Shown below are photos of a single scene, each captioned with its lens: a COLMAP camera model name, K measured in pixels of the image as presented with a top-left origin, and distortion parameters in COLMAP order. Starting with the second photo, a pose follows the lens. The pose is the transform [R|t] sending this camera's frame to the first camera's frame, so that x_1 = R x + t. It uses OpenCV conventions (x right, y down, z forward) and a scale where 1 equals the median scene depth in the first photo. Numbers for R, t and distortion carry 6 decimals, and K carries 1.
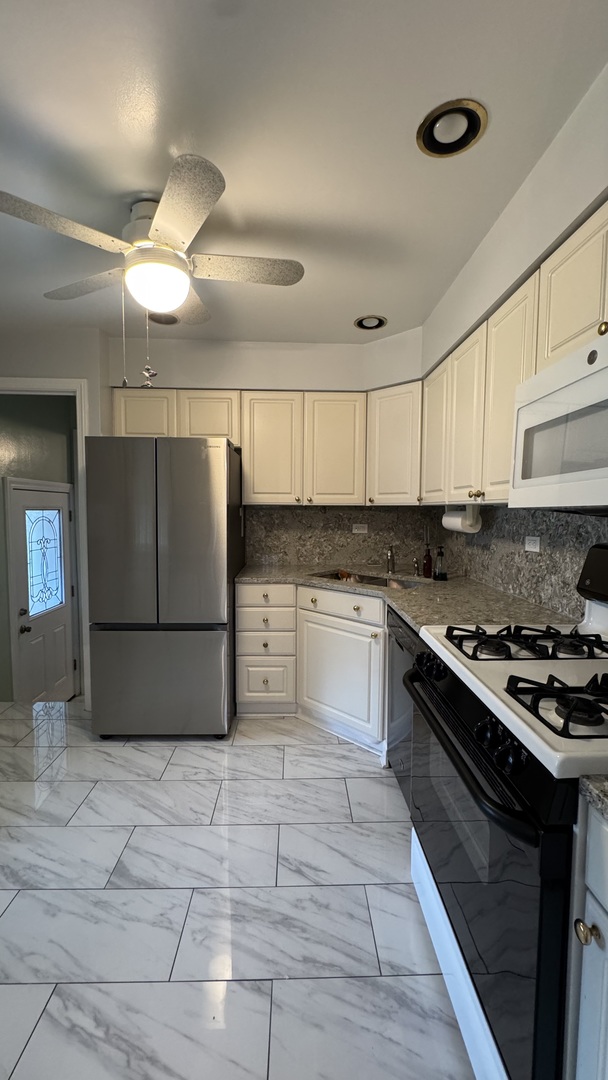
lens RADIAL K [[433.2, 0, 304.0], [0, 433.2, 540.0], [0, 0, 1]] dist [0.001174, 0.000095]
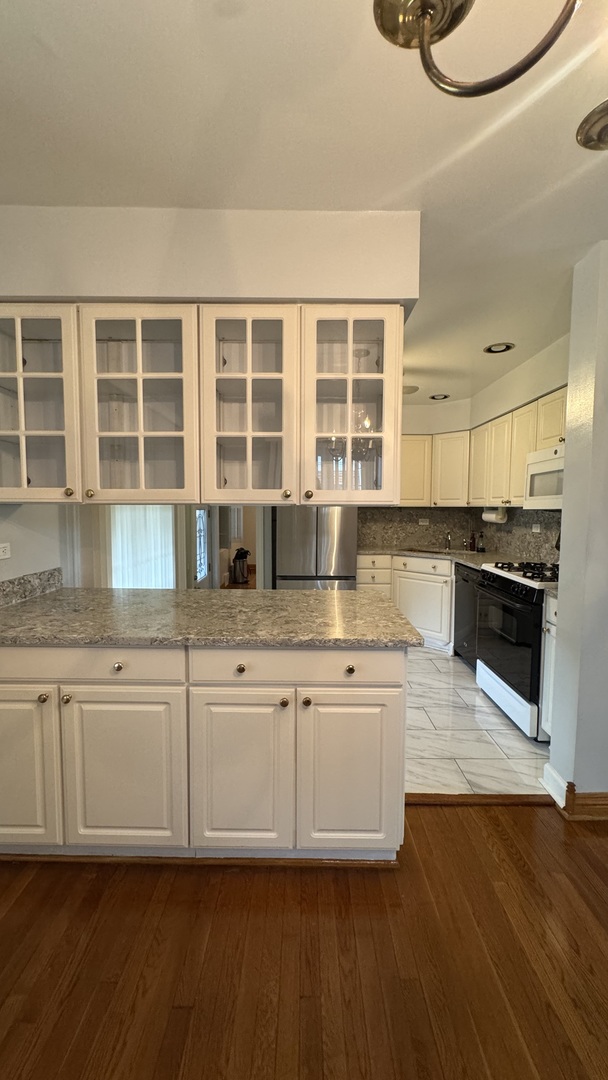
lens RADIAL K [[433.2, 0, 304.0], [0, 433.2, 540.0], [0, 0, 1]] dist [0.001174, 0.000095]
pose [[0.999669, -0.001124, -0.025721, -0.349793], [0.001248, 0.999988, 0.004814, 0.041352], [0.025715, -0.004845, 0.999658, -0.735508]]
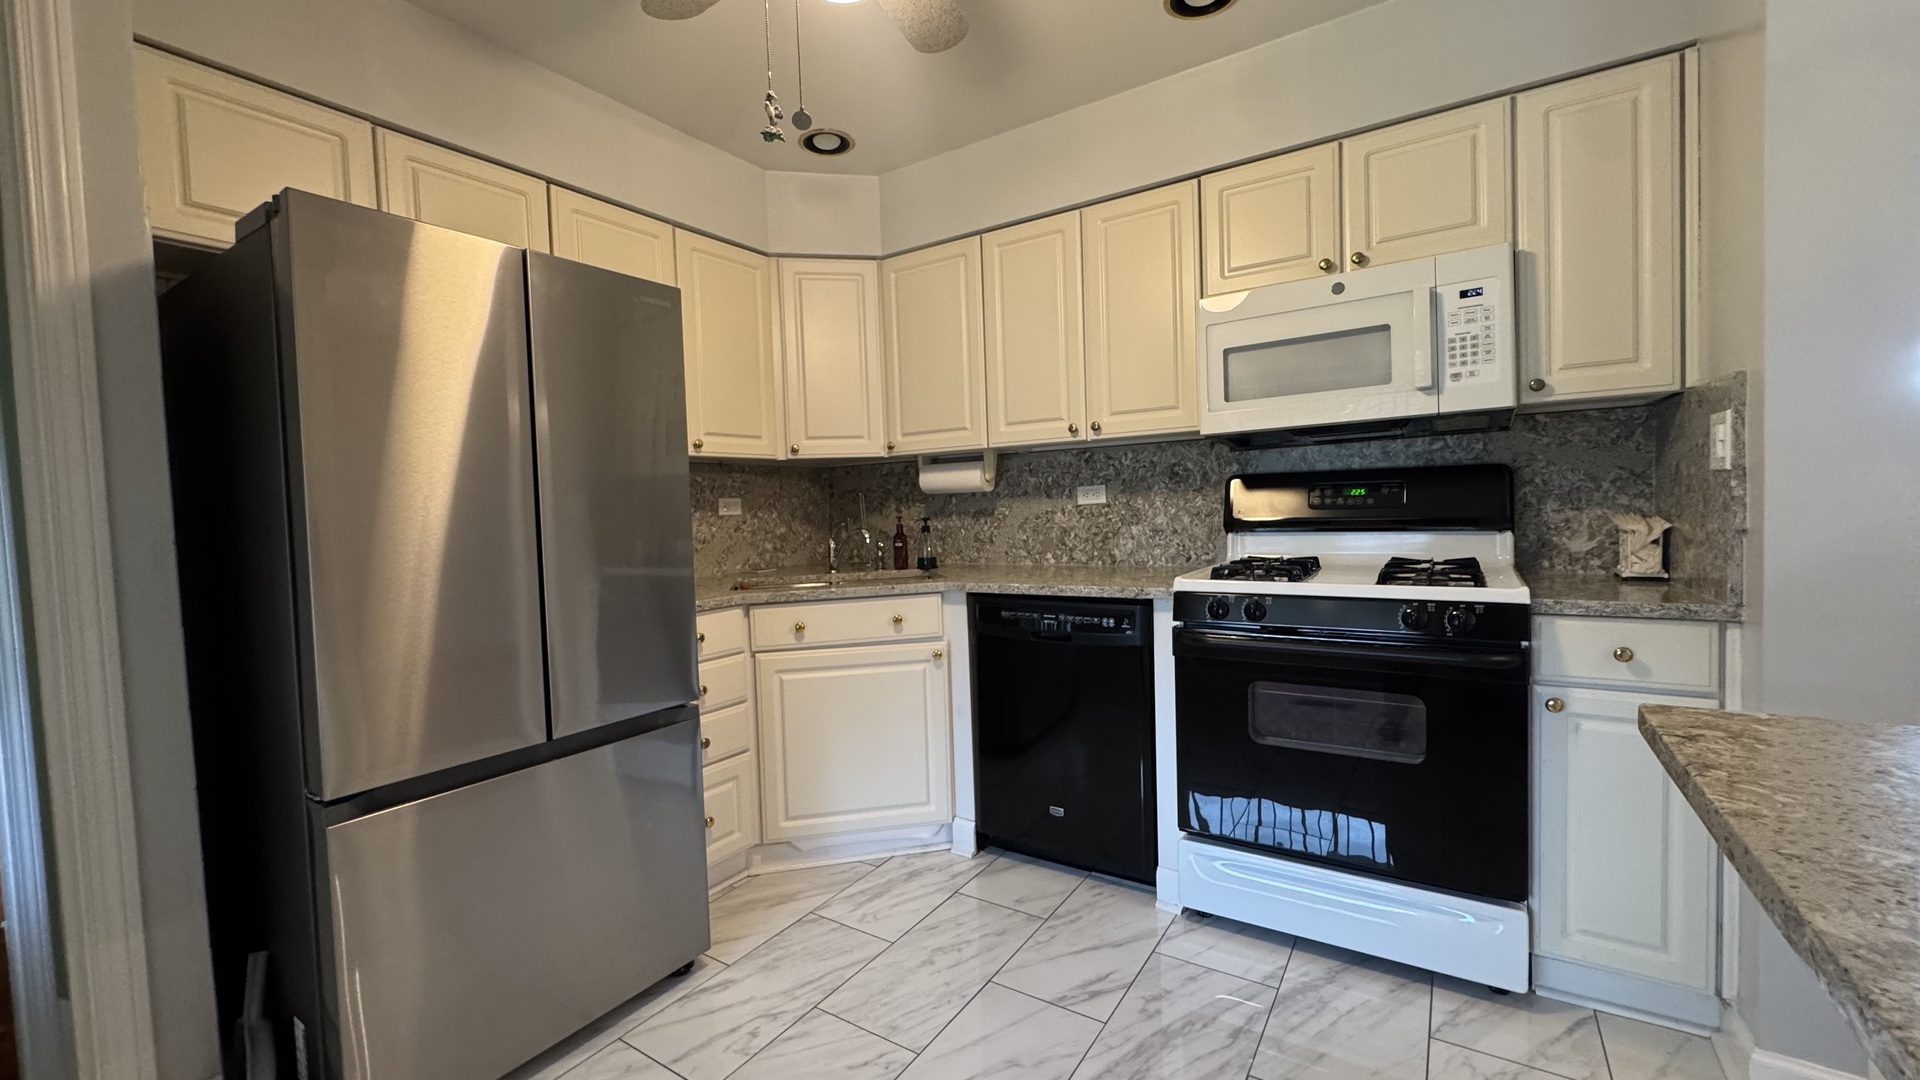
lens RADIAL K [[770.2, 0, 959.5], [0, 770.2, 542.8], [0, 0, 1]] dist [0.001174, 0.000095]
pose [[0.567485, -0.067222, 0.820635, -0.686969], [0.099087, 0.994994, 0.012984, 0.046996], [-0.817400, 0.073946, 0.571305, 0.316417]]
